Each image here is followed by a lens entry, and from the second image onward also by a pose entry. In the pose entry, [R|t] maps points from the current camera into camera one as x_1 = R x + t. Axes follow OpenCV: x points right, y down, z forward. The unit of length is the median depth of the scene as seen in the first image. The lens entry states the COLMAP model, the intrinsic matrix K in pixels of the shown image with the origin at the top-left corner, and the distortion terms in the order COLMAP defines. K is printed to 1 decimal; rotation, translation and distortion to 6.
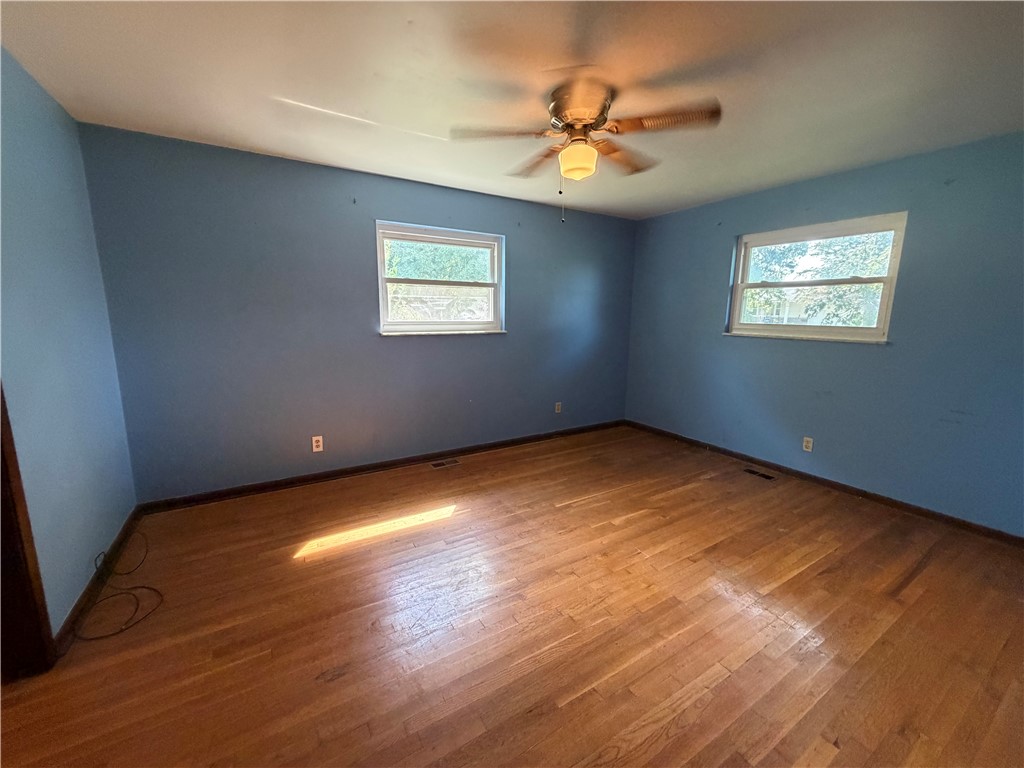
lens RADIAL K [[409.8, 0, 507.4], [0, 409.8, 384.8], [0, 0, 1]] dist [-0.000559, 0.000205]
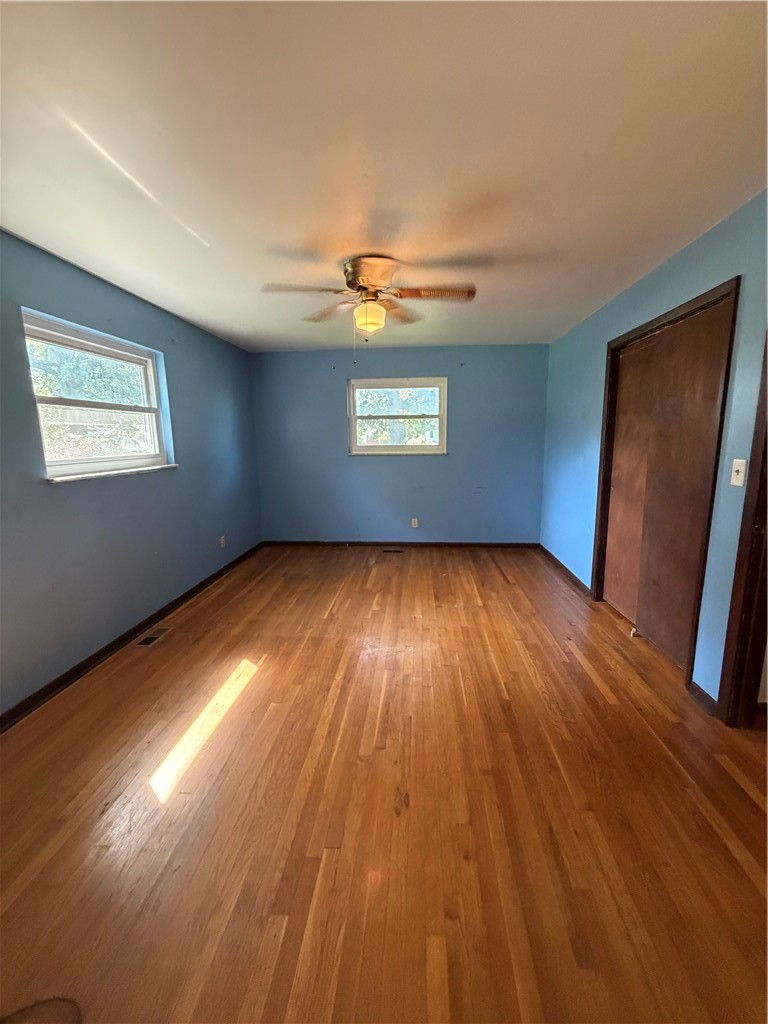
lens RADIAL K [[409.8, 0, 385.1], [0, 409.8, 508.6], [0, 0, 1]] dist [-0.000559, 0.000205]
pose [[0.581372, -0.157255, 0.798297, -0.514247], [0.159483, 0.984137, 0.077717, -0.041874], [-0.797855, 0.082132, 0.597229, 0.165943]]
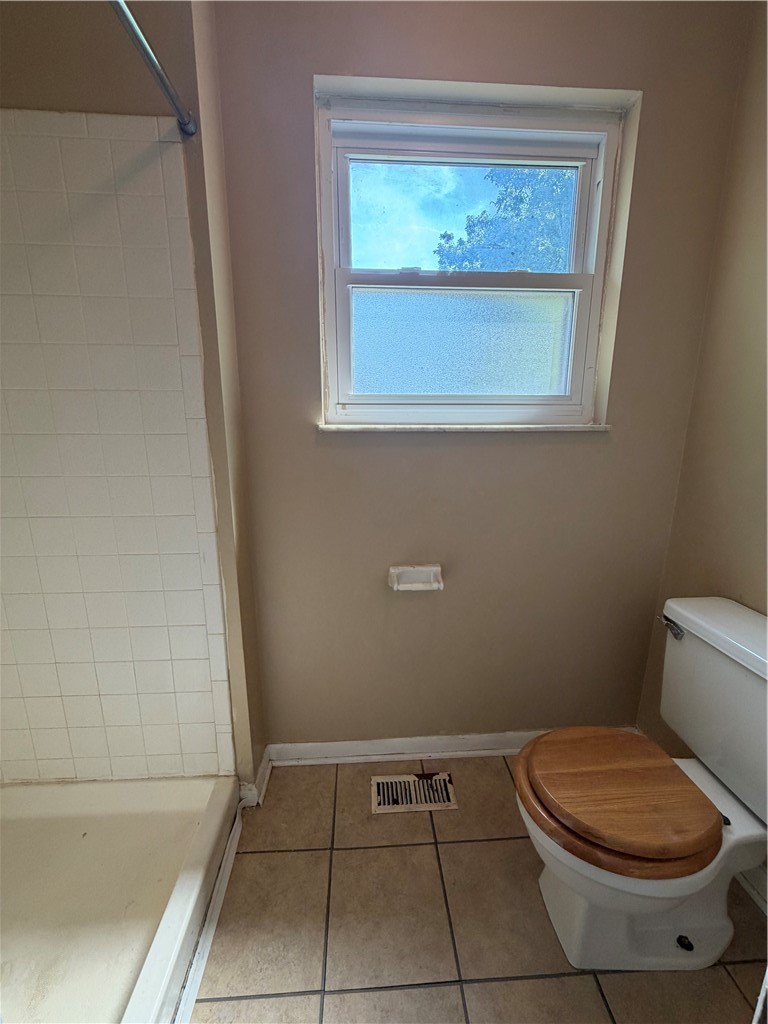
lens RADIAL K [[409.8, 0, 385.1], [0, 409.8, 508.6], [0, 0, 1]] dist [-0.000559, 0.000205]
pose [[0.886216, 0.096848, -0.453036, -0.008073], [-0.076550, 0.995075, 0.062978, -0.083854], [0.456904, -0.021132, 0.889265, 0.728873]]
